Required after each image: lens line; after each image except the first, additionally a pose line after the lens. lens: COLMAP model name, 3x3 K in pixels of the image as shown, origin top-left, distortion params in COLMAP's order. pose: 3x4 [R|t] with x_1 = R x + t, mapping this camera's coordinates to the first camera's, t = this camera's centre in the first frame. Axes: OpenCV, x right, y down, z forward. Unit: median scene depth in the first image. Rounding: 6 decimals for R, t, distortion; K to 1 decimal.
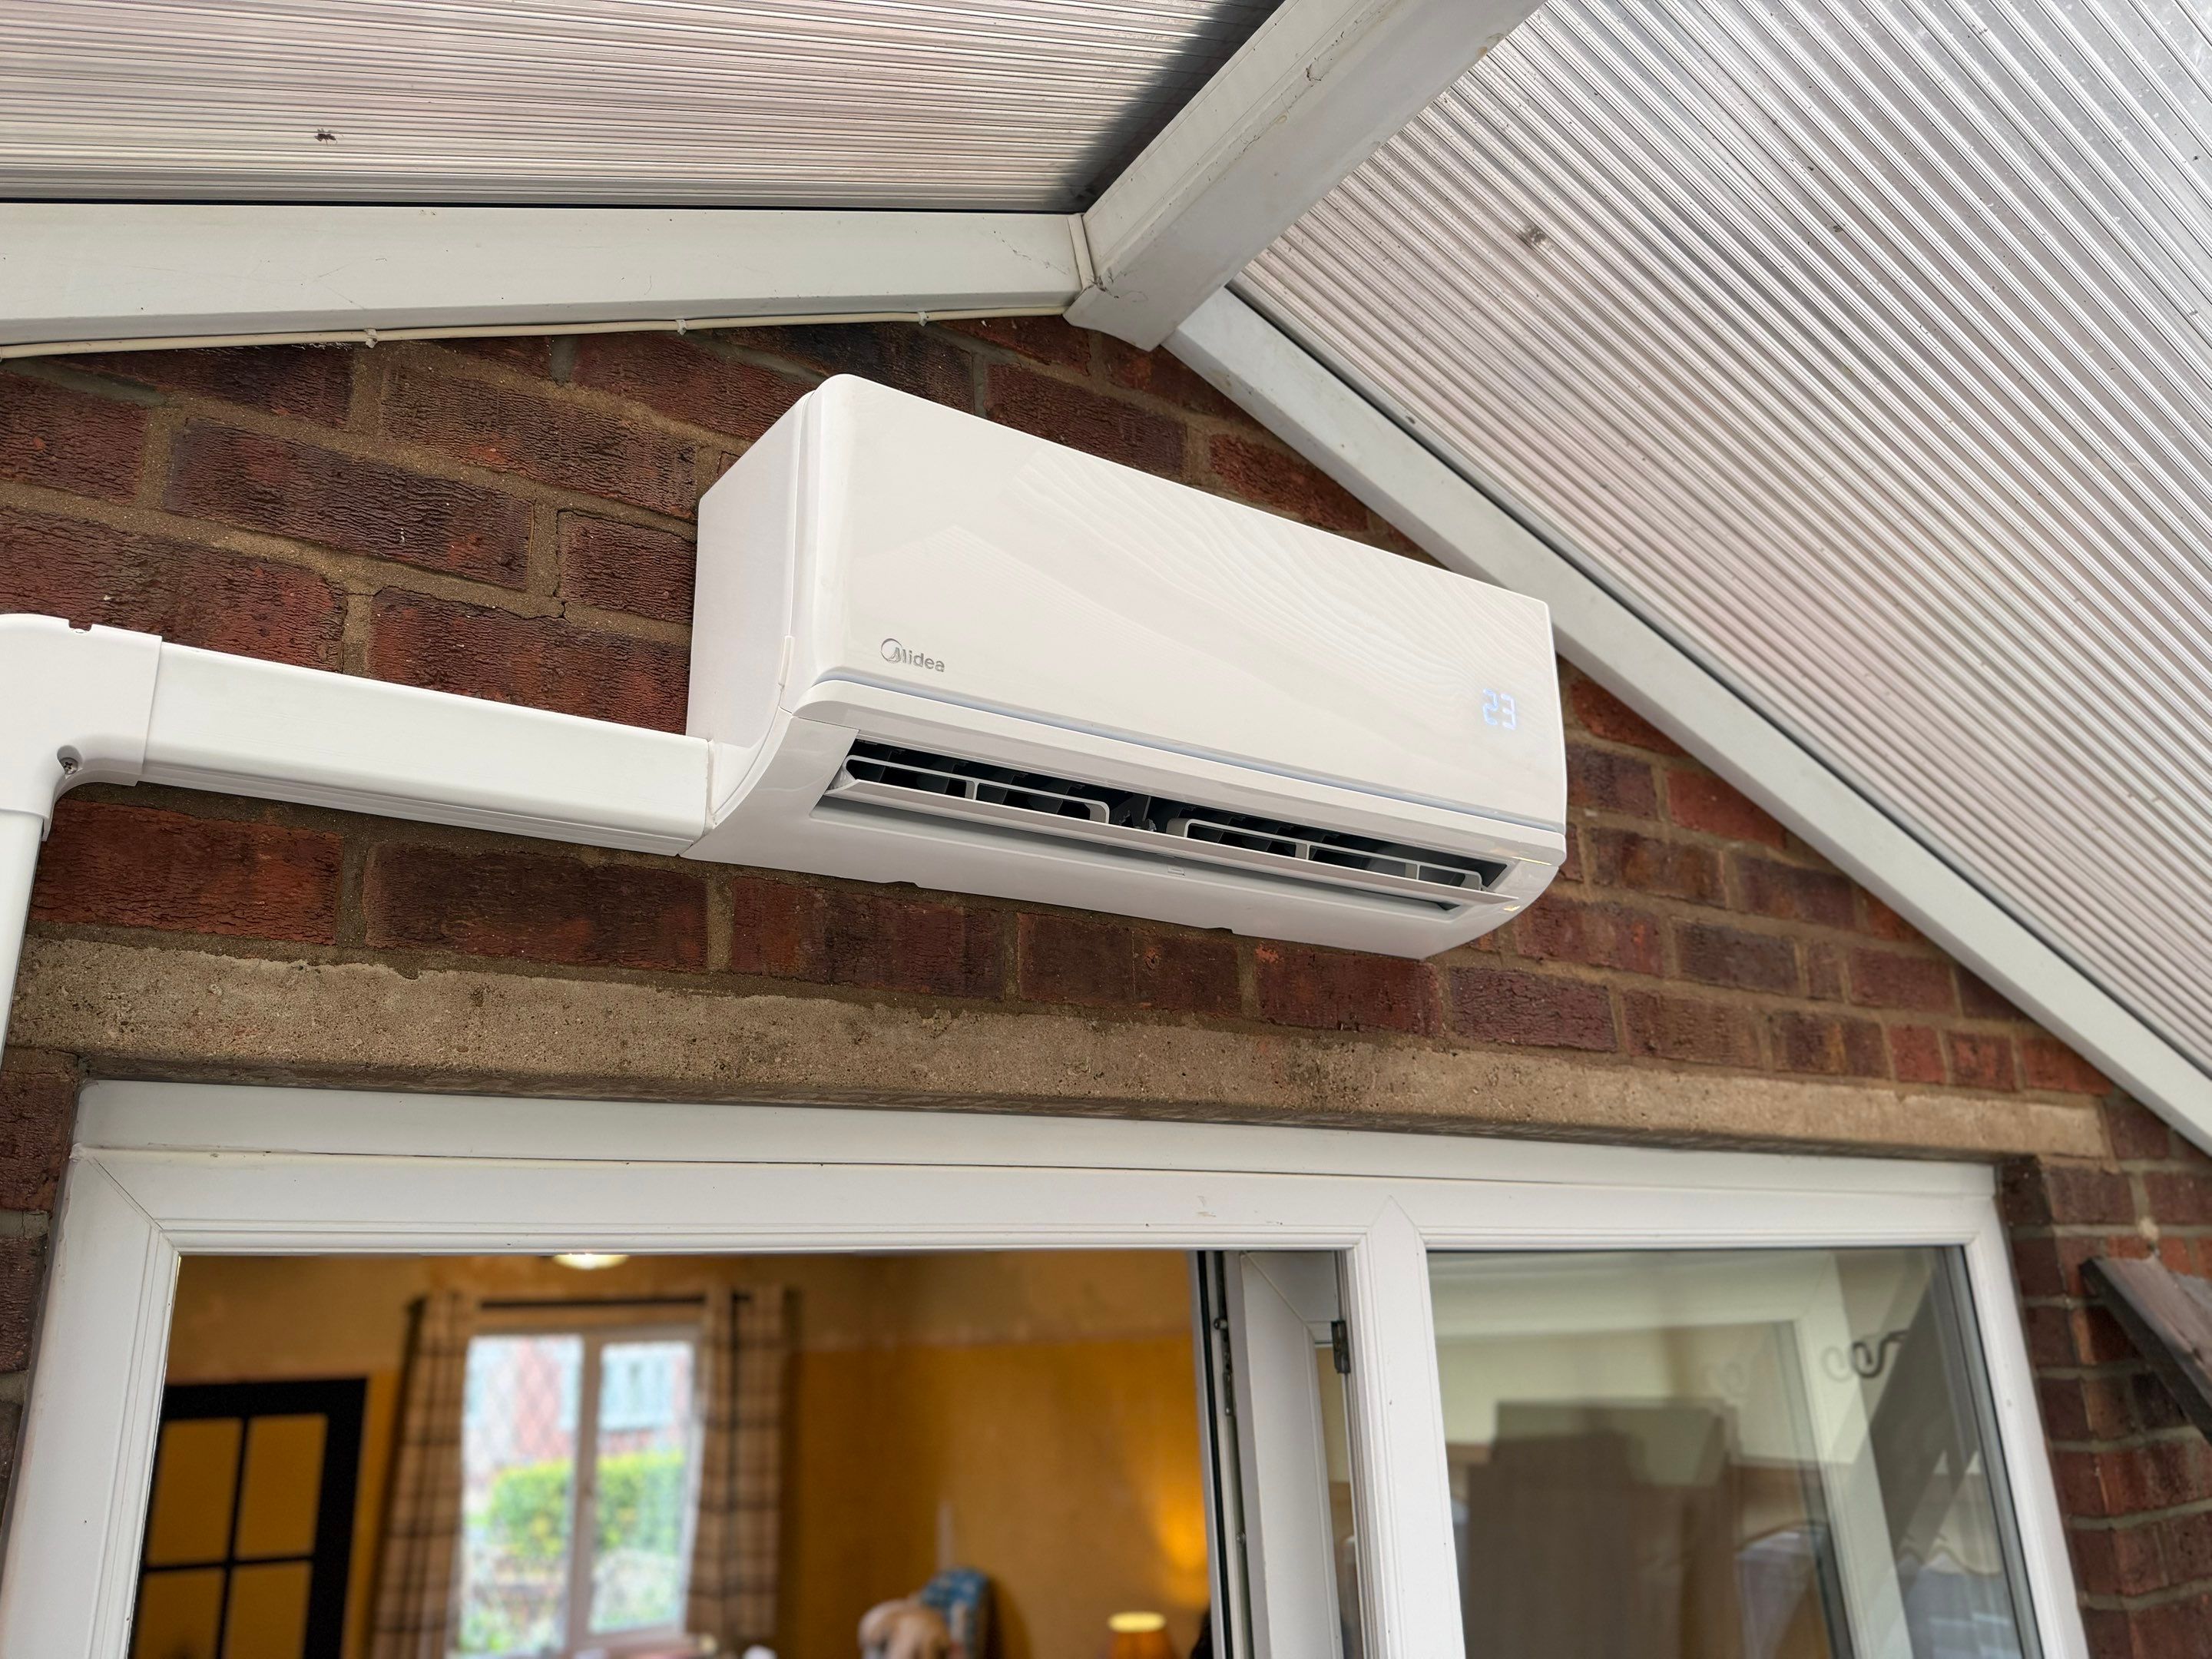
lens RADIAL K [[1563.4, 0, 1115.8], [0, 1563.4, 831.0], [0, 0, 1]] dist [0.144873, -0.269202]
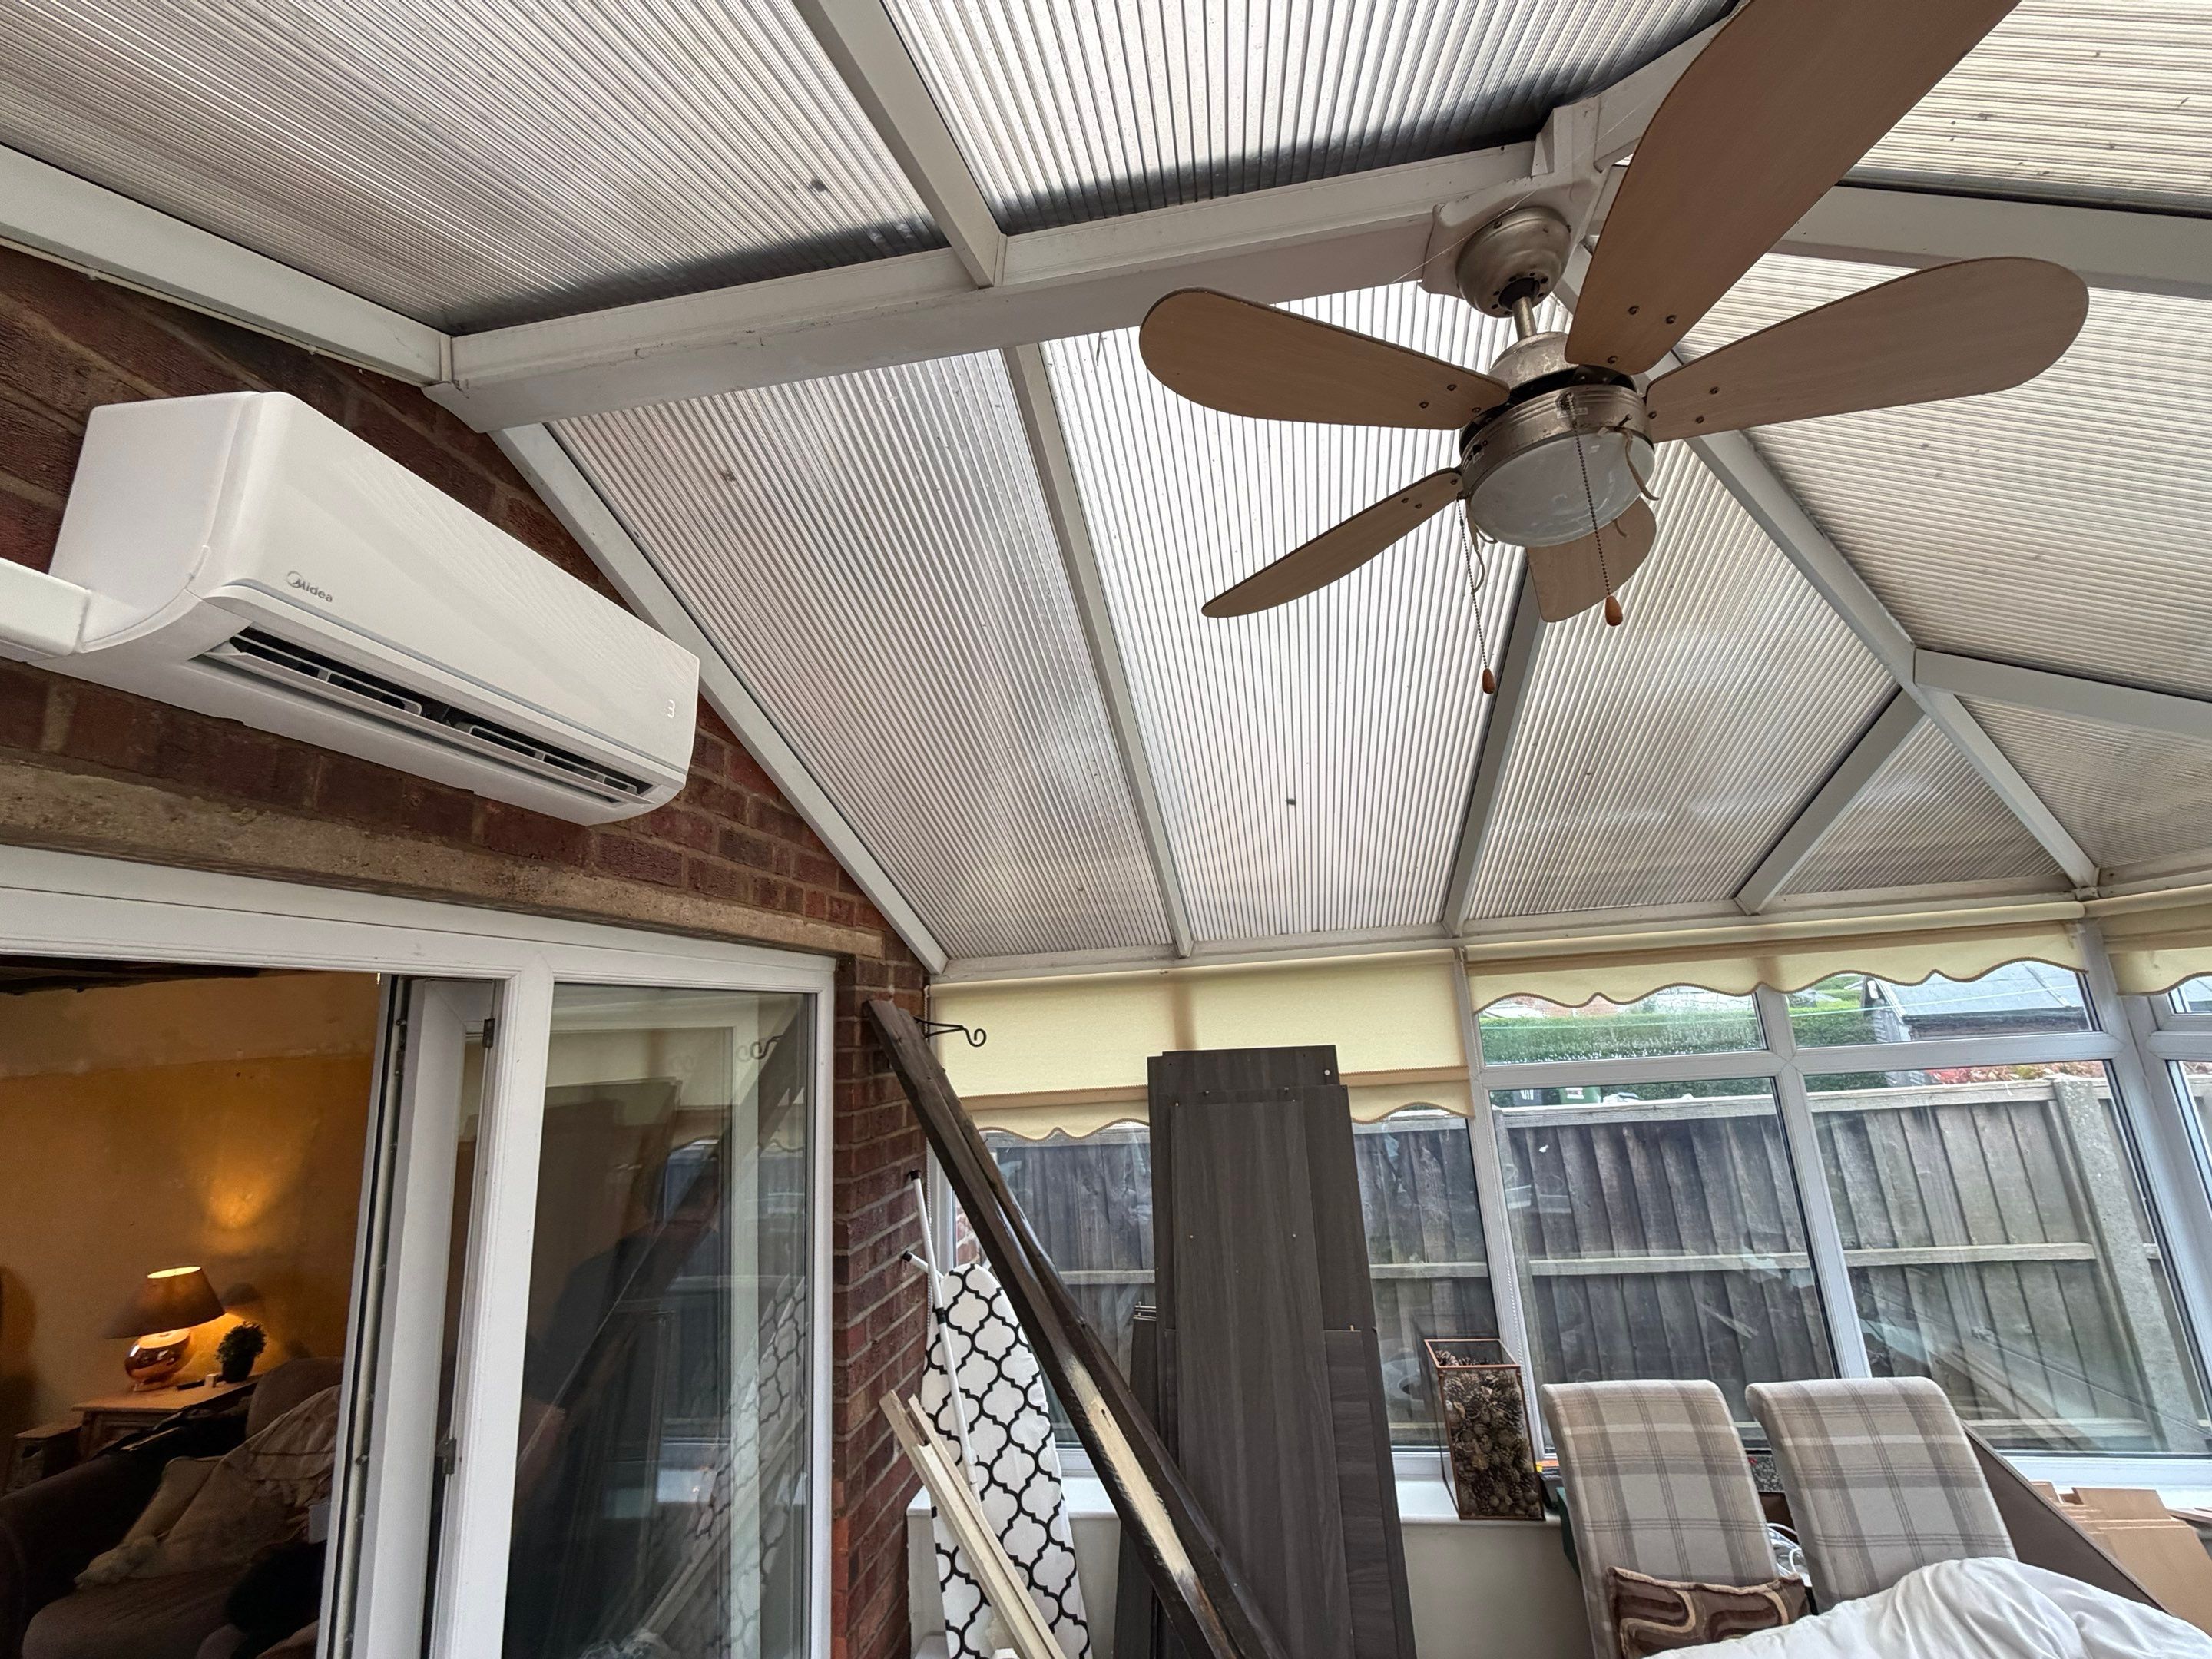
lens RADIAL K [[886.7, 0, 1116.6], [0, 886.7, 825.9], [0, 0, 1]] dist [0.000922, -0.000073]
pose [[0.684920, 0.160714, 0.710673, -0.132150], [-0.192223, 0.980672, -0.036515, 0.000884], [-0.702805, -0.111598, 0.702575, -0.177945]]
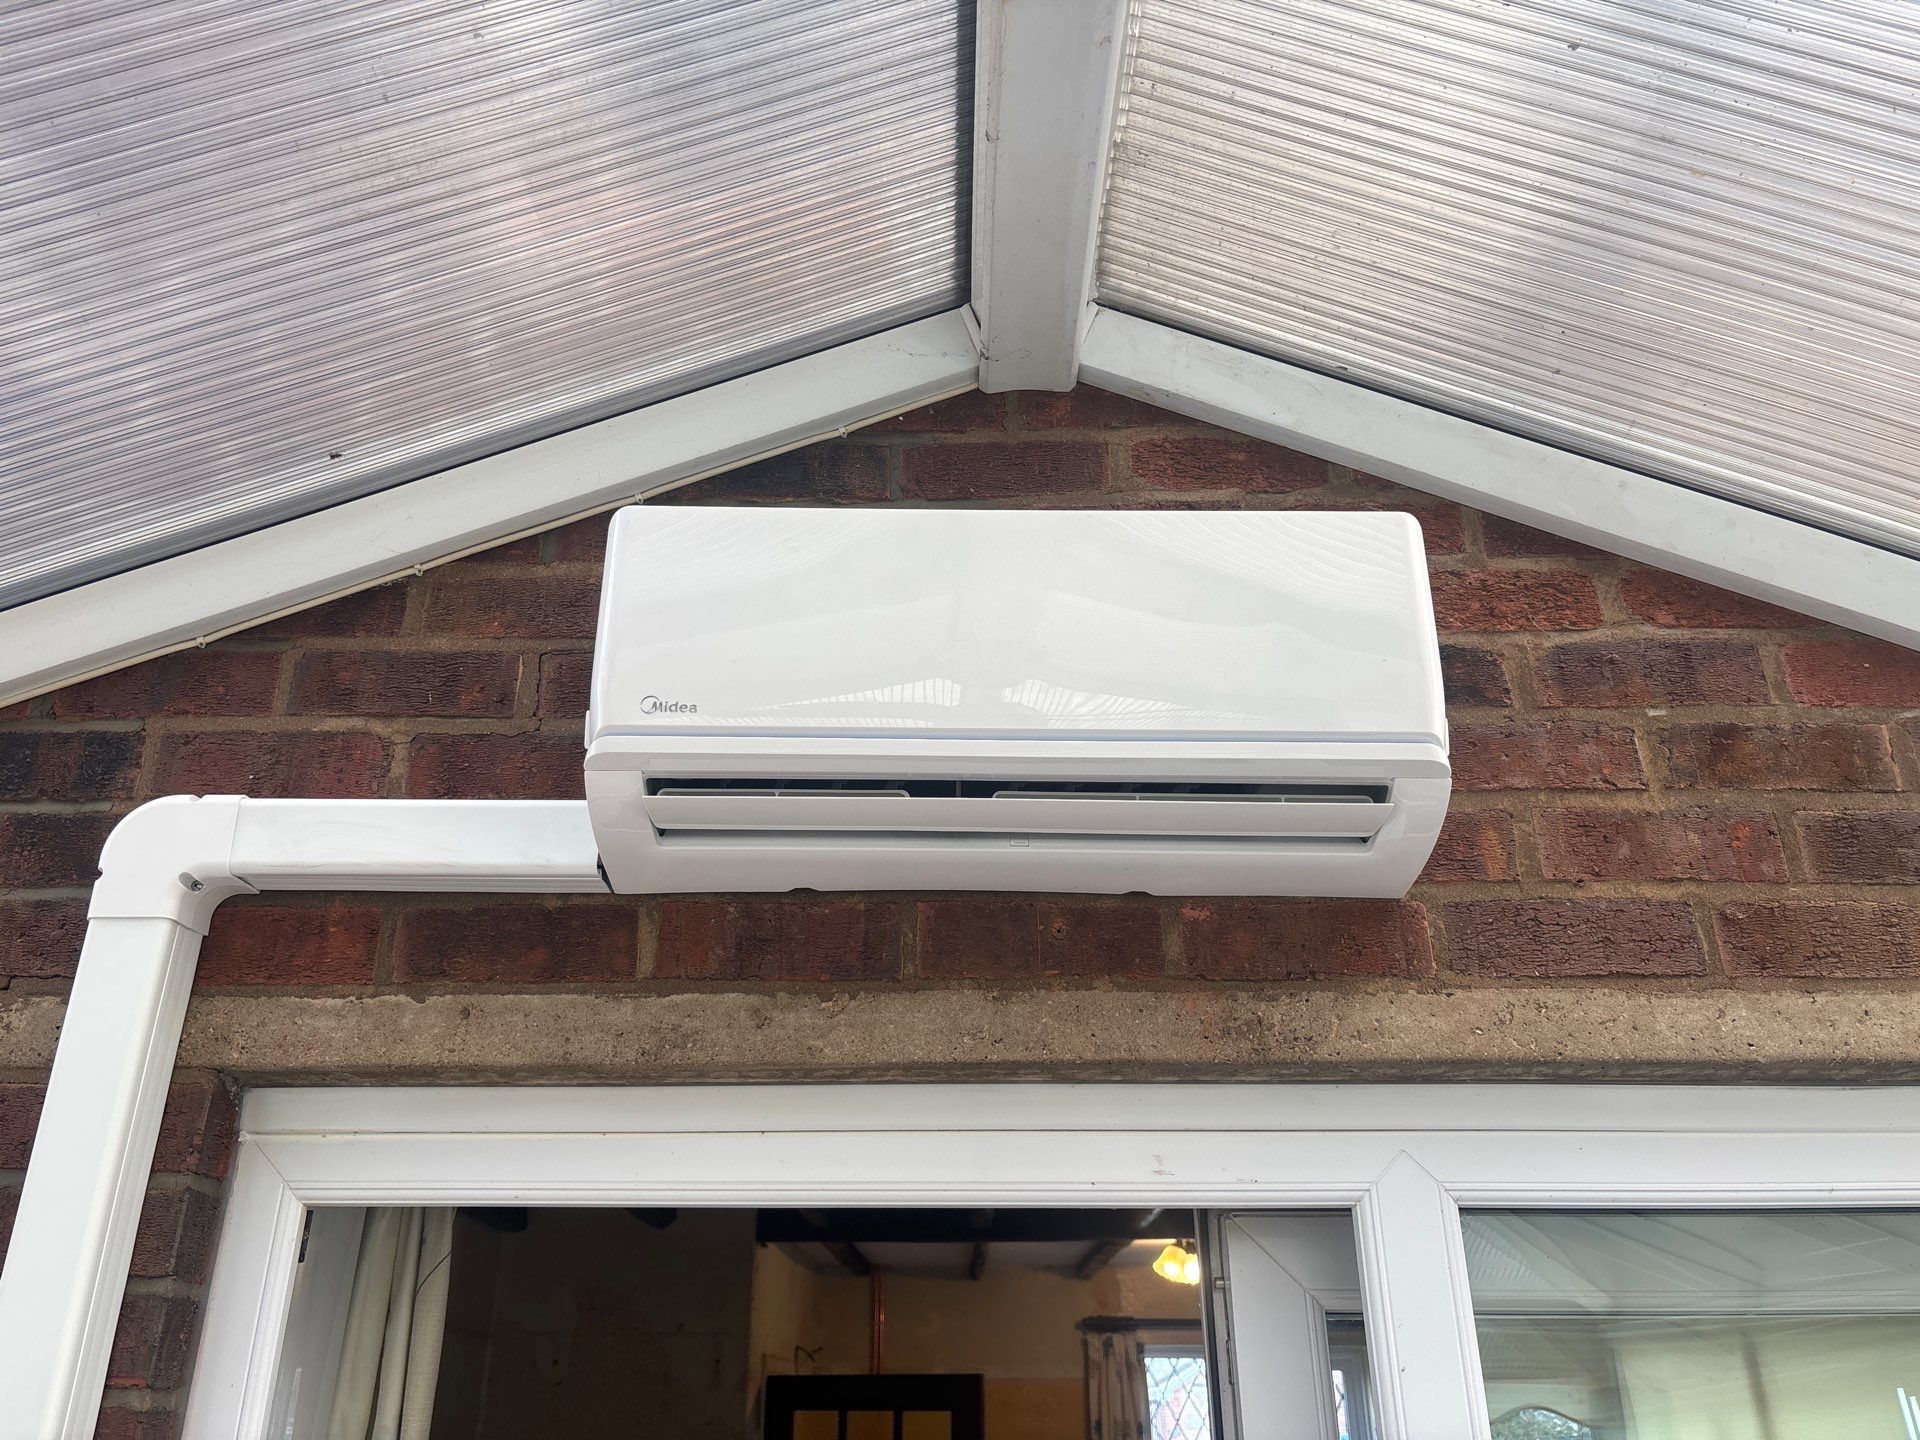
lens RADIAL K [[1440.7, 0, 936.4], [0, 1440.7, 732.8], [0, 0, 1]] dist [0.105019, -0.283214]
pose [[0.832155, -0.195739, -0.518849, 0.501658], [0.137509, 0.979247, -0.148883, 0.086585], [0.537223, 0.052547, 0.841801, 0.113415]]
